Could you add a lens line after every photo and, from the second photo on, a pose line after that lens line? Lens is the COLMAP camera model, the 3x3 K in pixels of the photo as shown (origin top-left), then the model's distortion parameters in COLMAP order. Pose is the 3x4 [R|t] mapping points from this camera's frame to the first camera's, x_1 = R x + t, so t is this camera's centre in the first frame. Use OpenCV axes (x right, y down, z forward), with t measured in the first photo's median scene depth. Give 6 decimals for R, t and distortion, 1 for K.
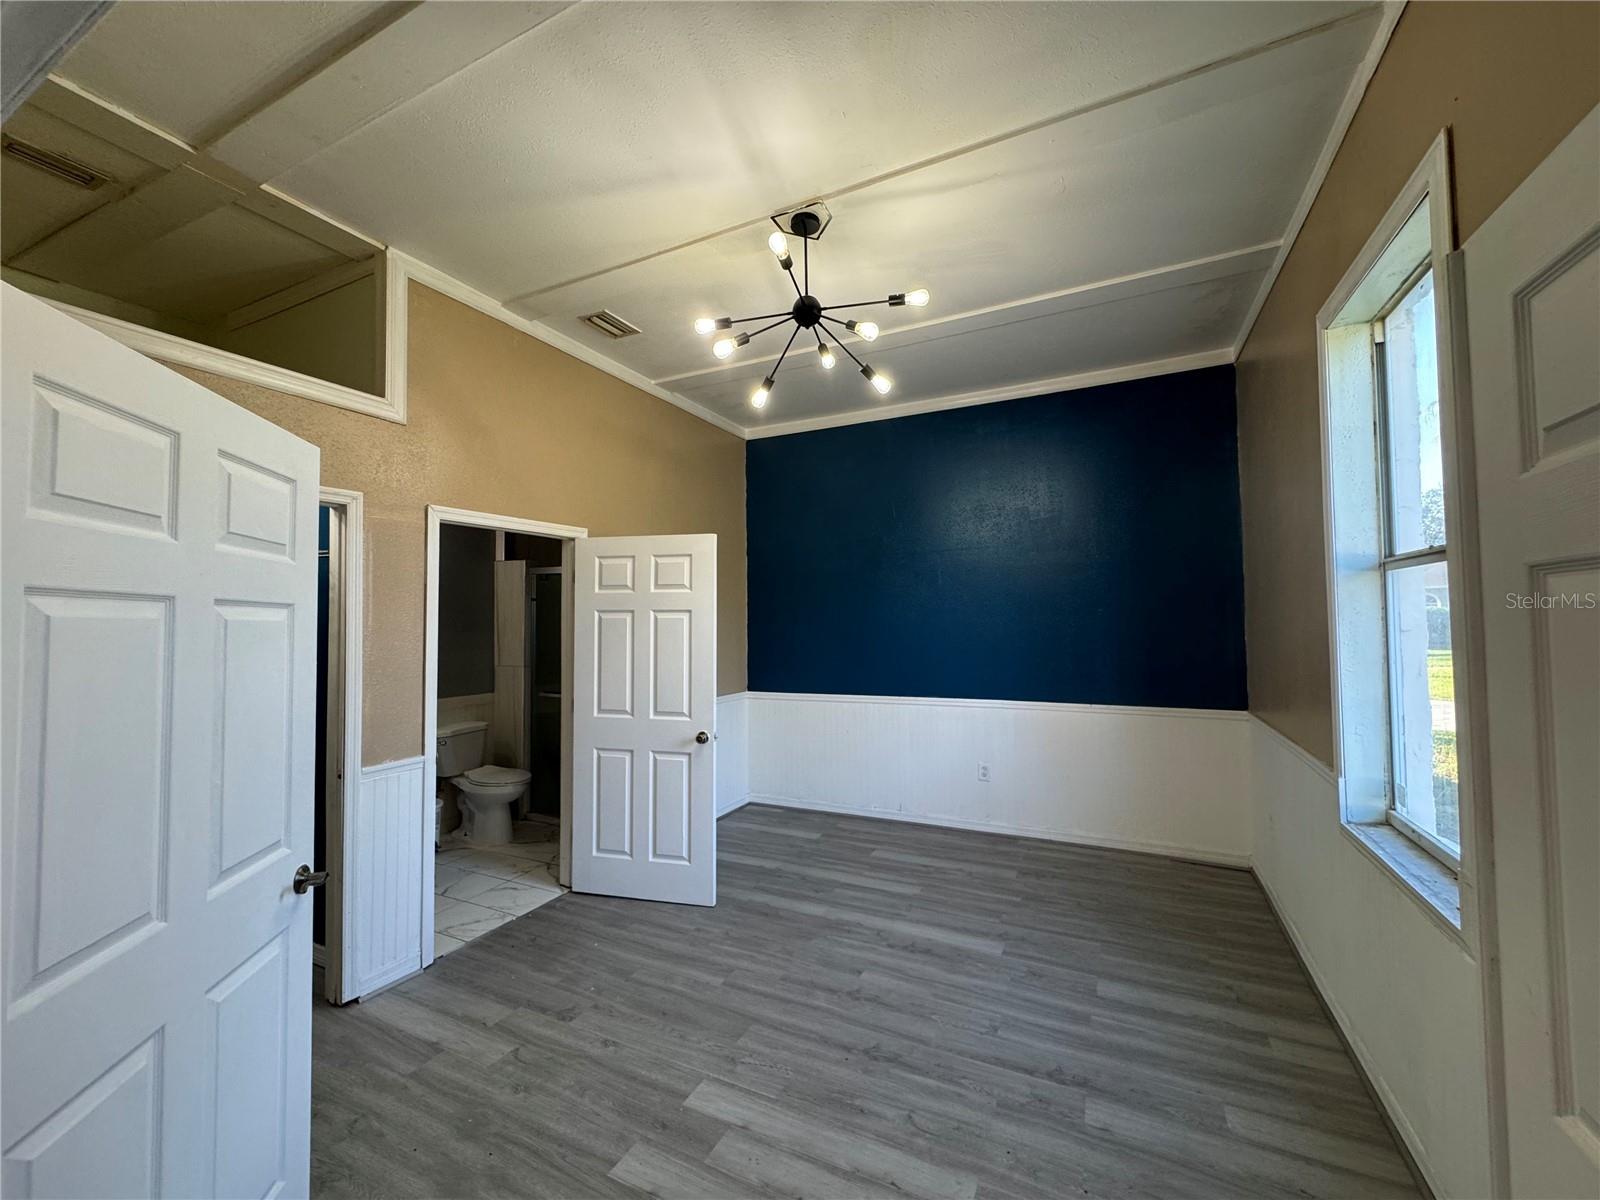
lens RADIAL K [[637.3, 0, 801.6], [0, 637.3, 601.8], [0, 0, 1]] dist [-0.002377, 0.000122]
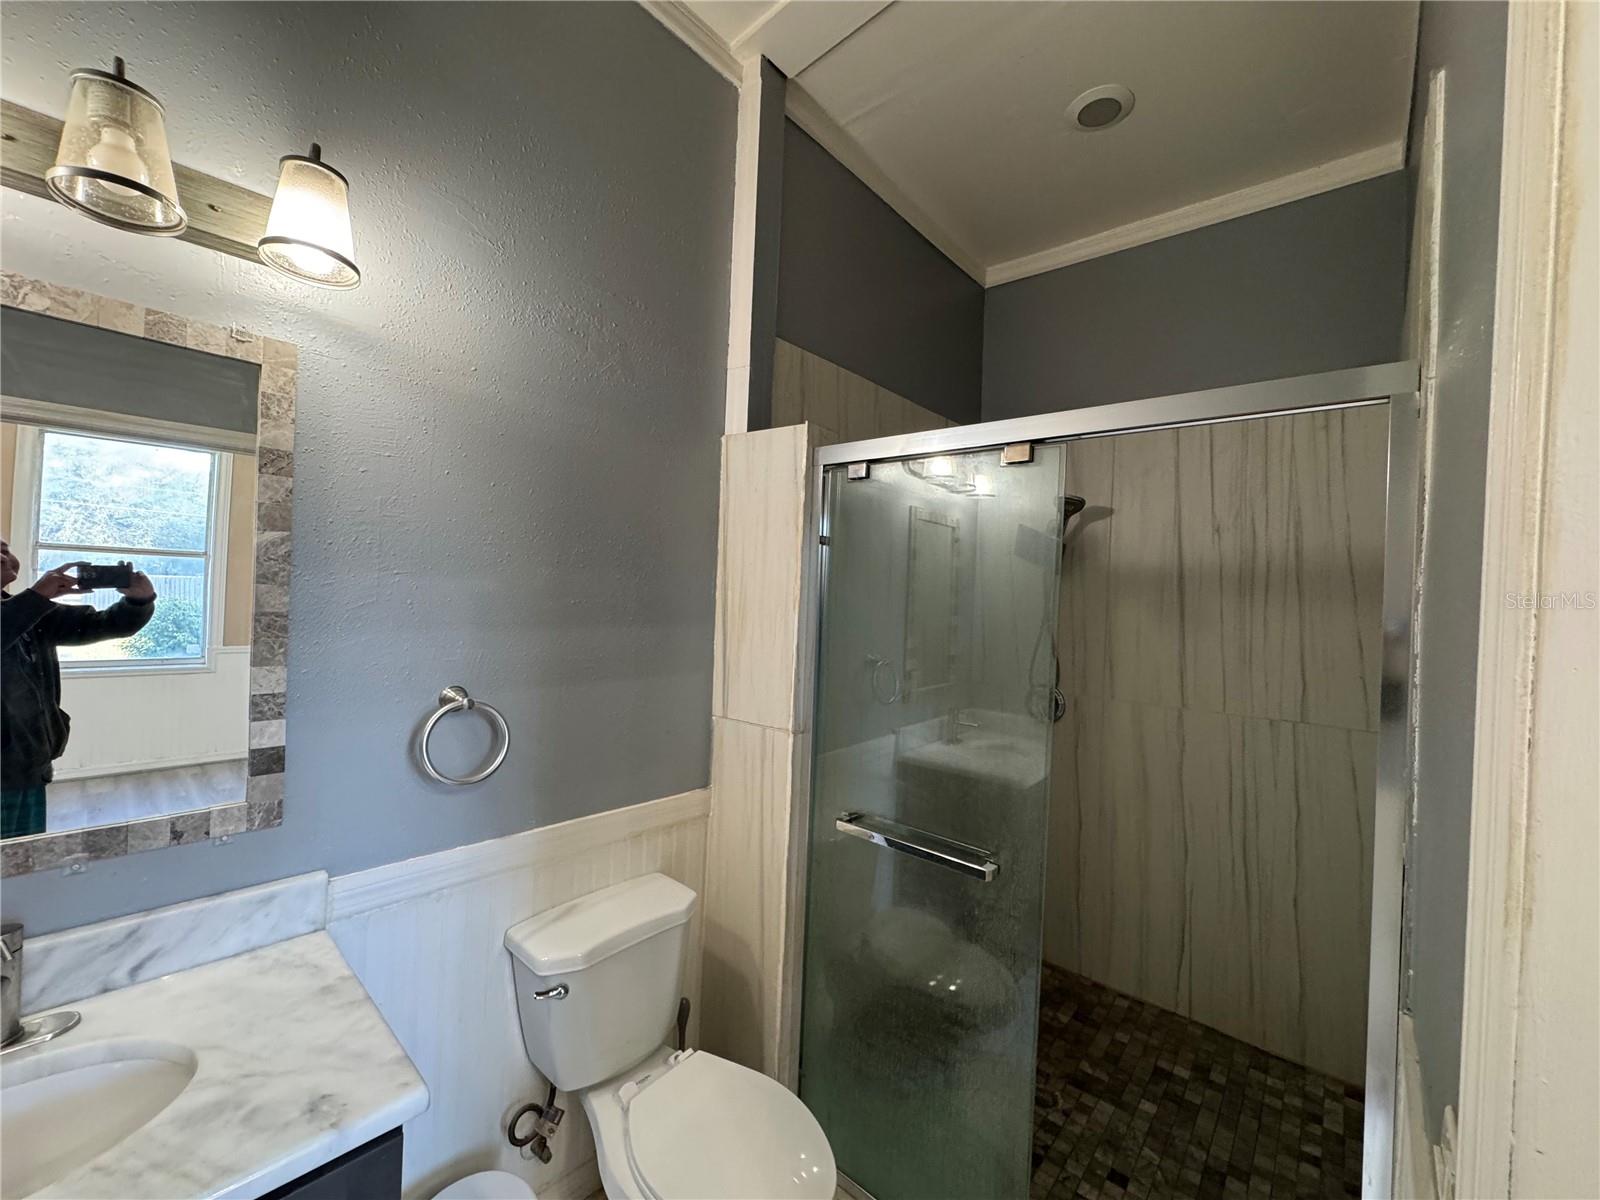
lens RADIAL K [[637.3, 0, 799.7], [0, 637.3, 596.3], [0, 0, 1]] dist [-0.002377, 0.000122]
pose [[0.961664, 0.051913, -0.269274, -0.339072], [-0.042930, 0.998311, 0.039147, 0.015091], [0.270851, -0.026086, 0.962268, 0.662832]]
